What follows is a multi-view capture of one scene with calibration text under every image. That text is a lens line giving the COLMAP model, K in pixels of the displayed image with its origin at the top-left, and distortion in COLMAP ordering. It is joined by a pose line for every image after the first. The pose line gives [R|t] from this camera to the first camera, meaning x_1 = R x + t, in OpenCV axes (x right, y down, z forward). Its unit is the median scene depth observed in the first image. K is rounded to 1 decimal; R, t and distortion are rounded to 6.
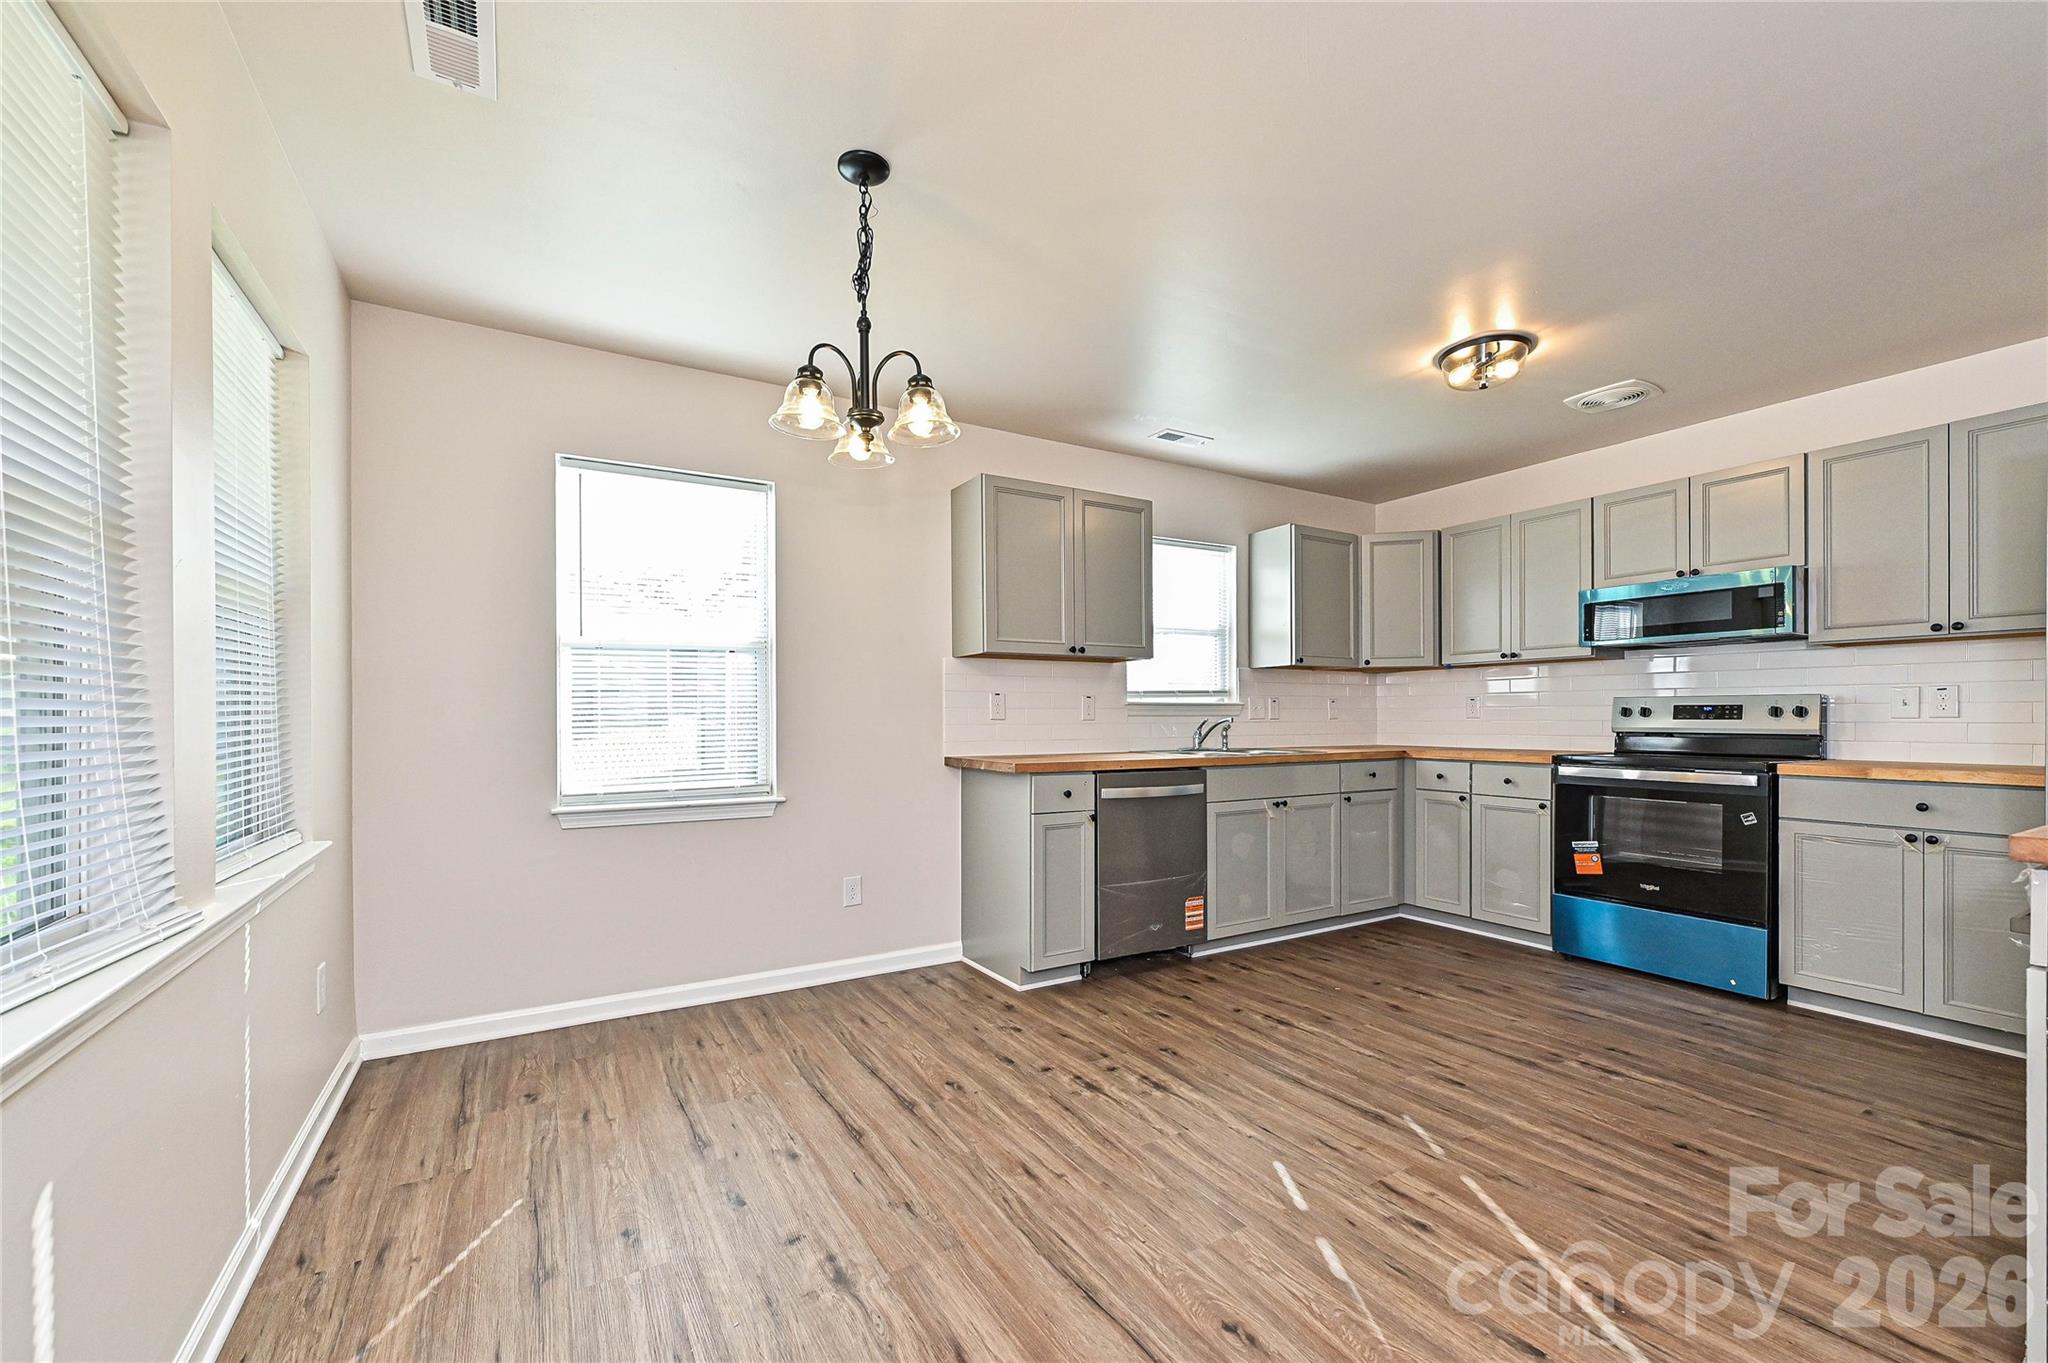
lens RADIAL K [[830.8, 0, 1016.4], [0, 830.8, 714.7], [0, 0, 1]] dist [-0.001469, -0.000102]
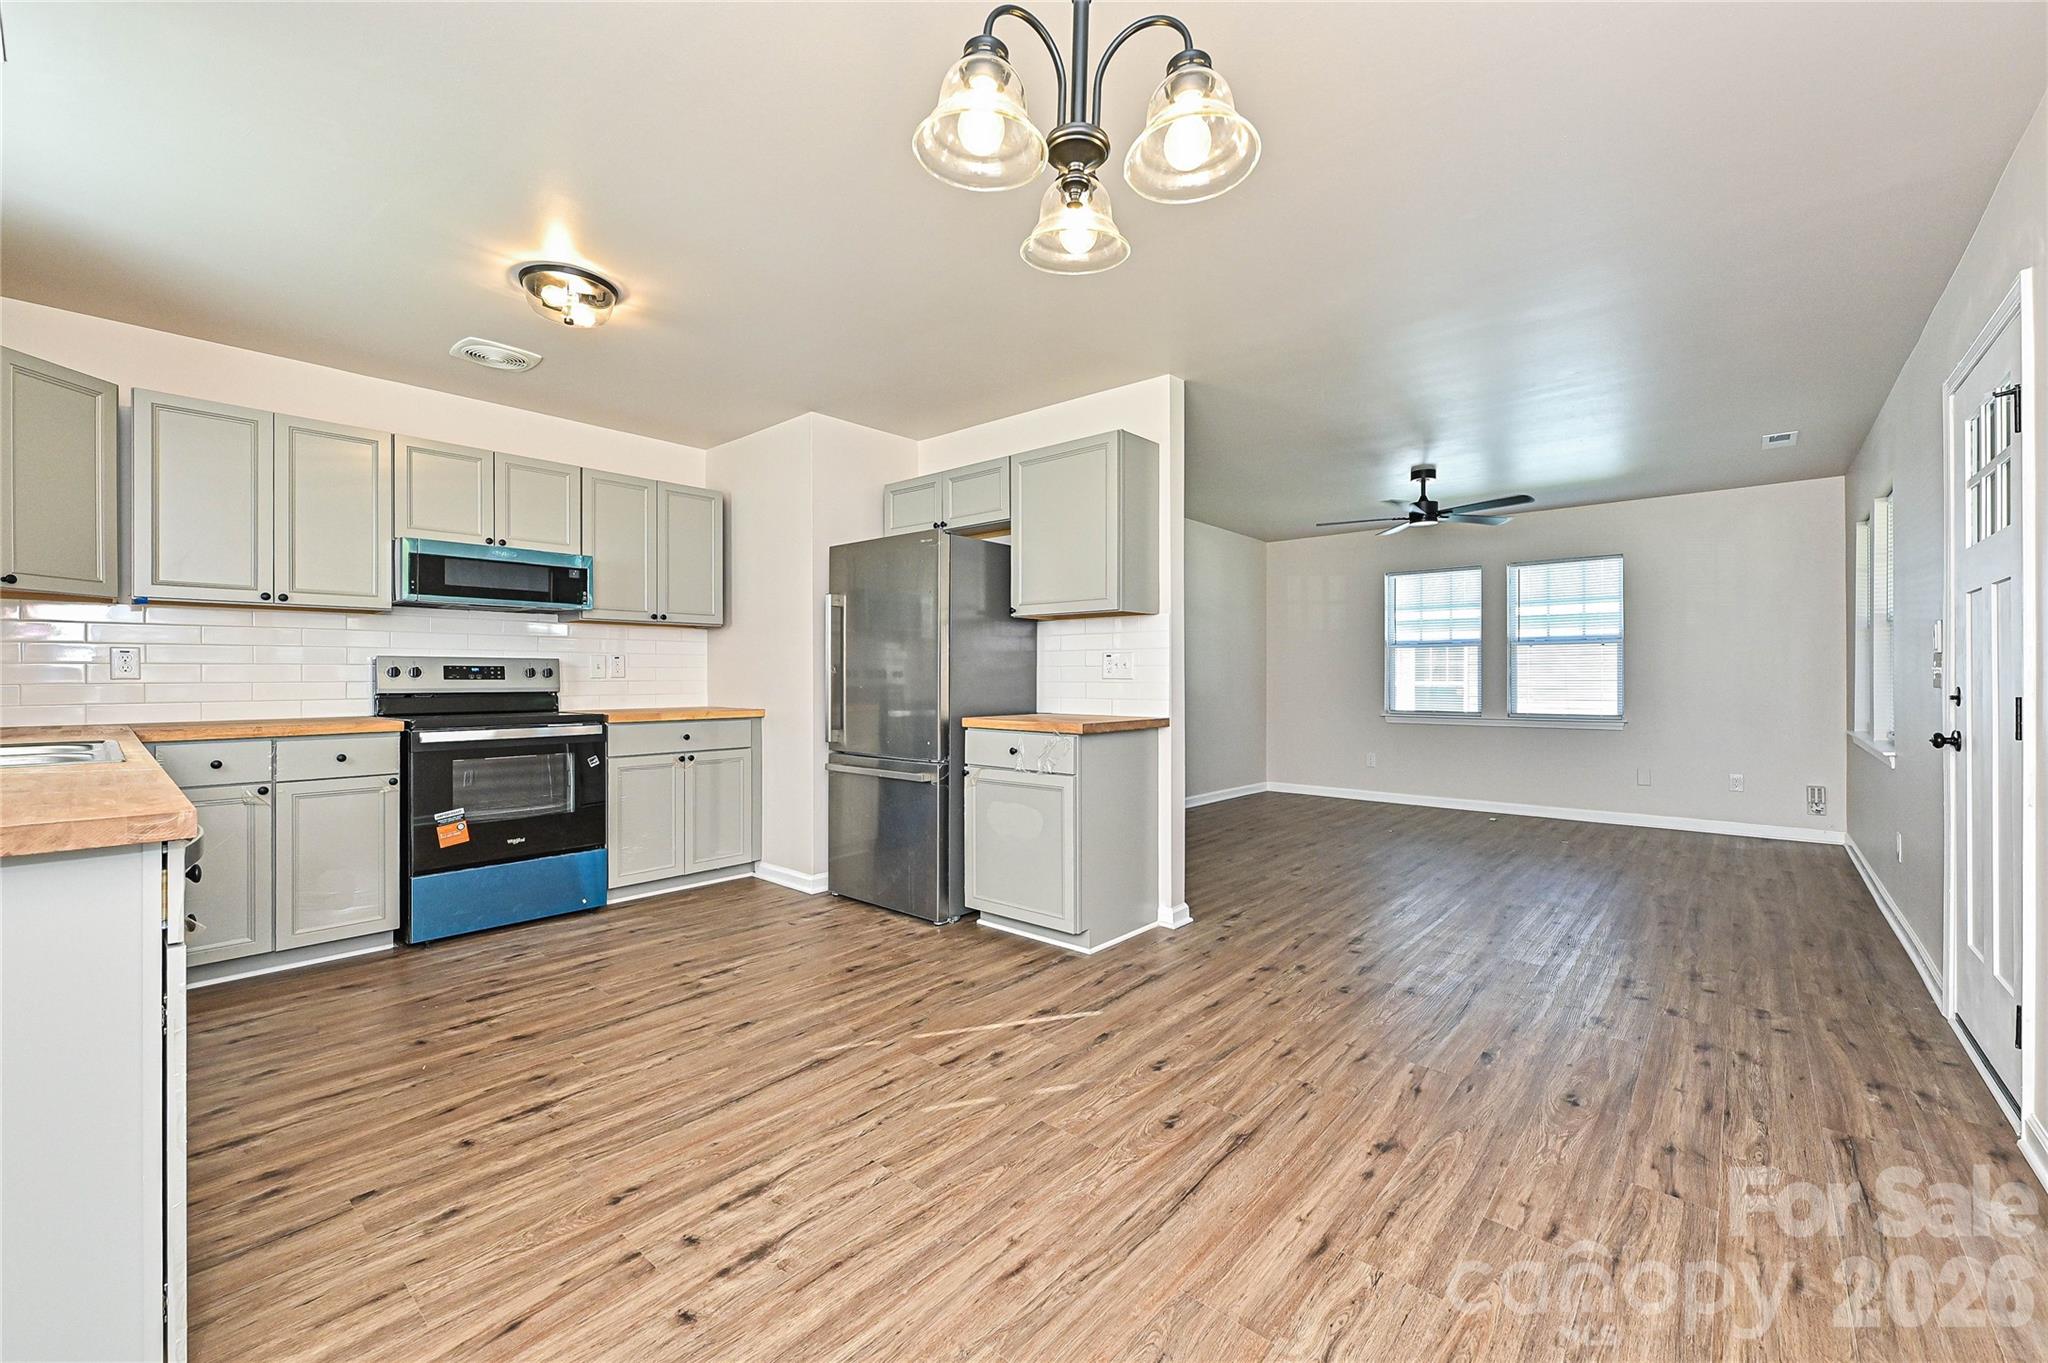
lens RADIAL K [[825.7, 0, 1016.4], [0, 825.7, 671.0], [0, 0, 1]] dist [-0.001044, -0.000129]
pose [[-0.311069, 0.006231, 0.950367, -0.425753], [-0.002402, 0.999970, -0.007343, 0.000856], [-0.950384, -0.004567, -0.311045, 0.738534]]
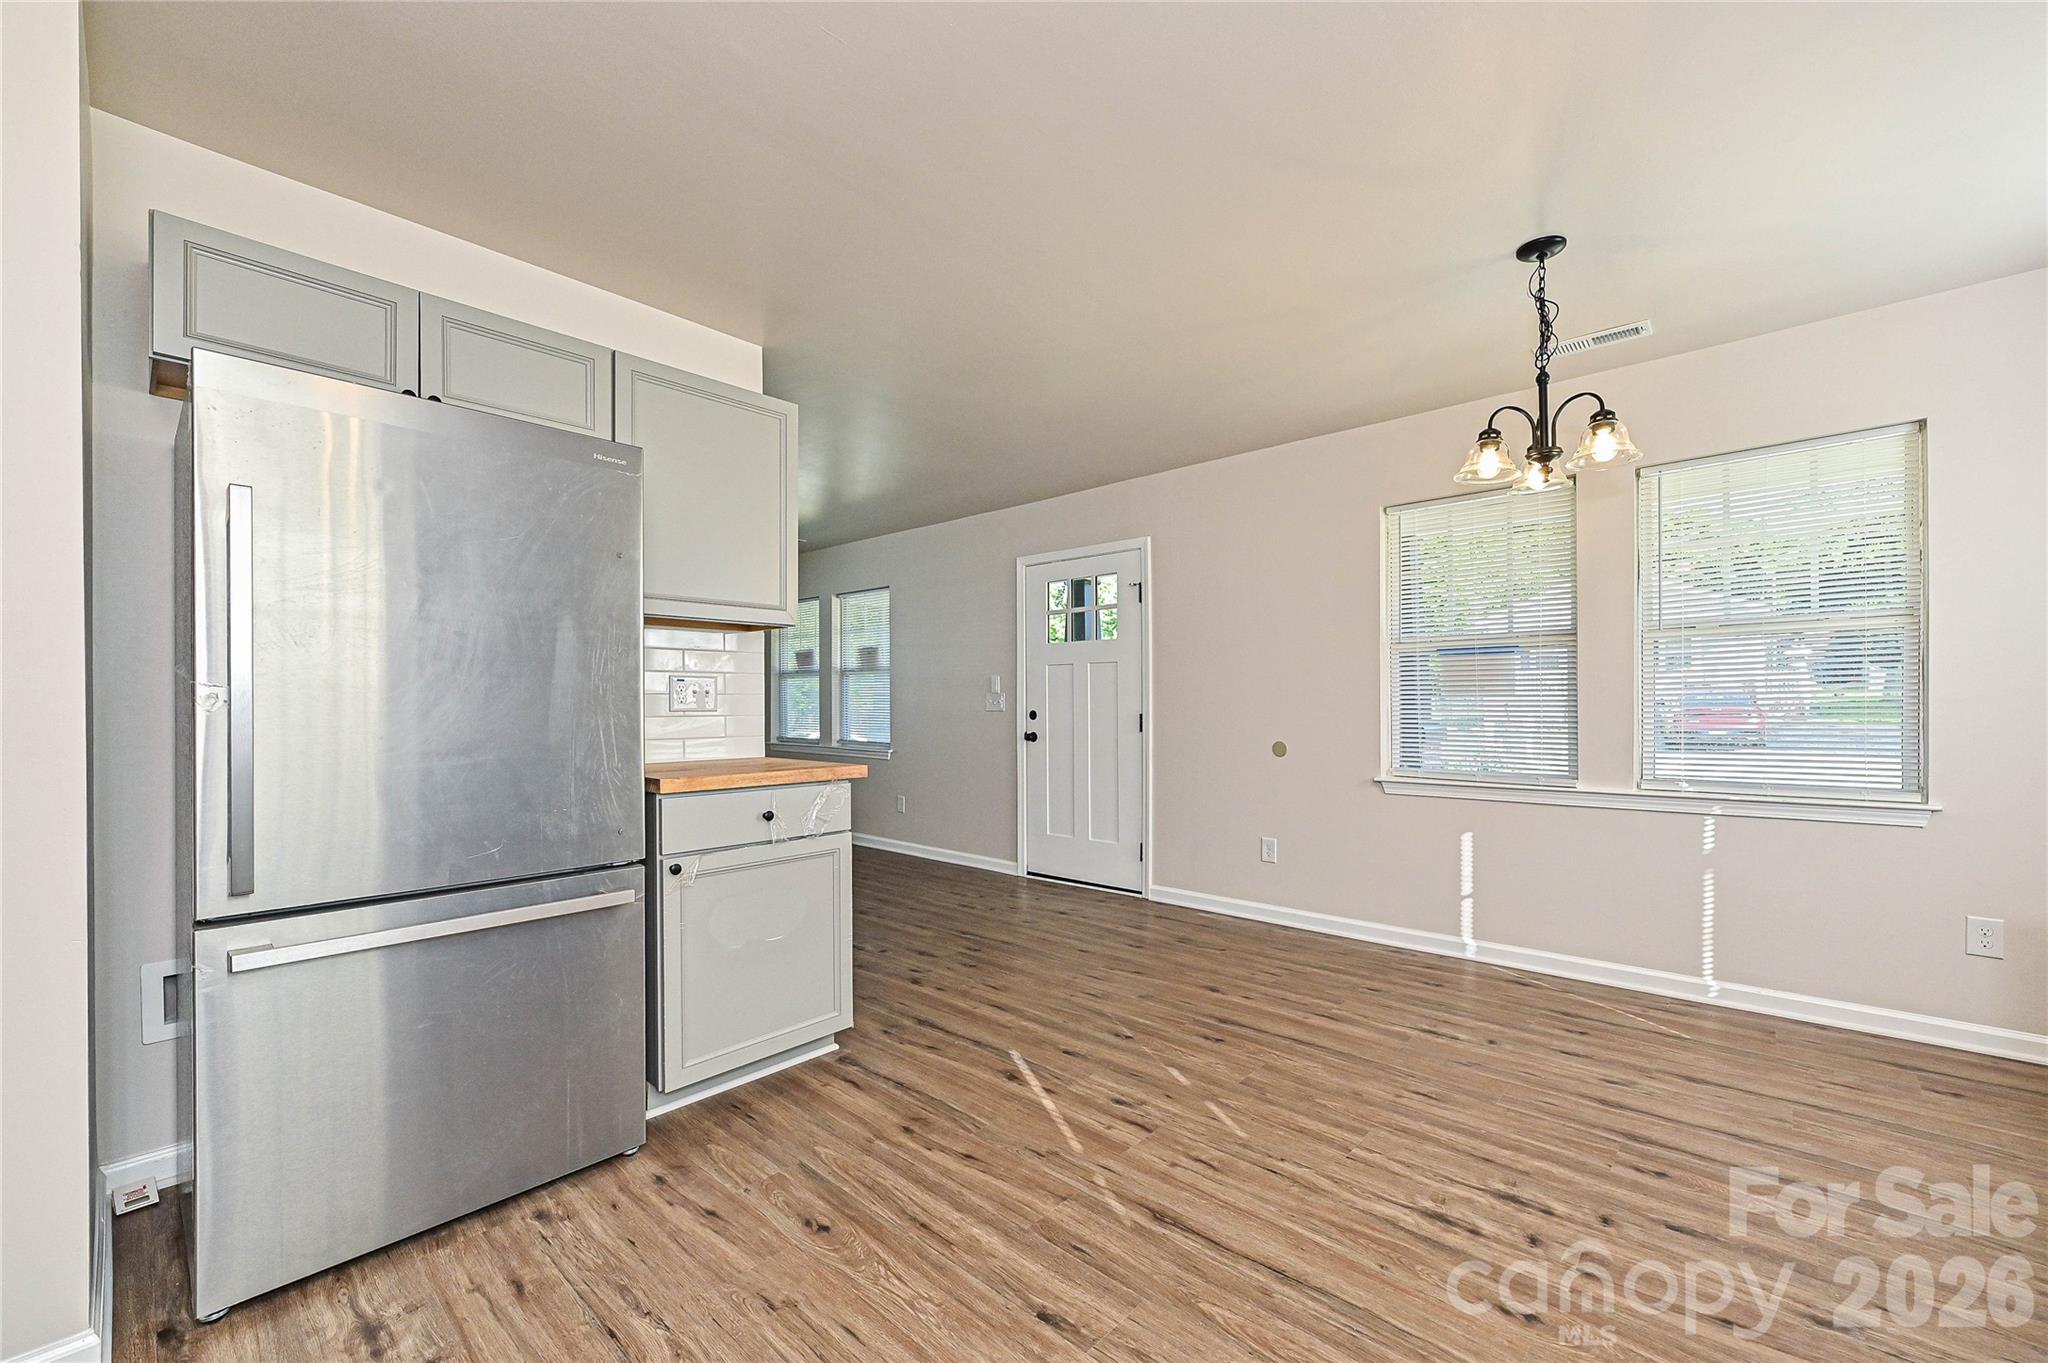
lens RADIAL K [[819.9, 0, 1019.9], [0, 819.9, 703.1], [0, 0, 1]] dist [-0.001364, -0.000076]
pose [[-0.956559, 0.003650, -0.291516, 0.533577], [0.004862, 0.999982, -0.003434, -0.000710], [0.291498, -0.004702, -0.956560, 1.156191]]
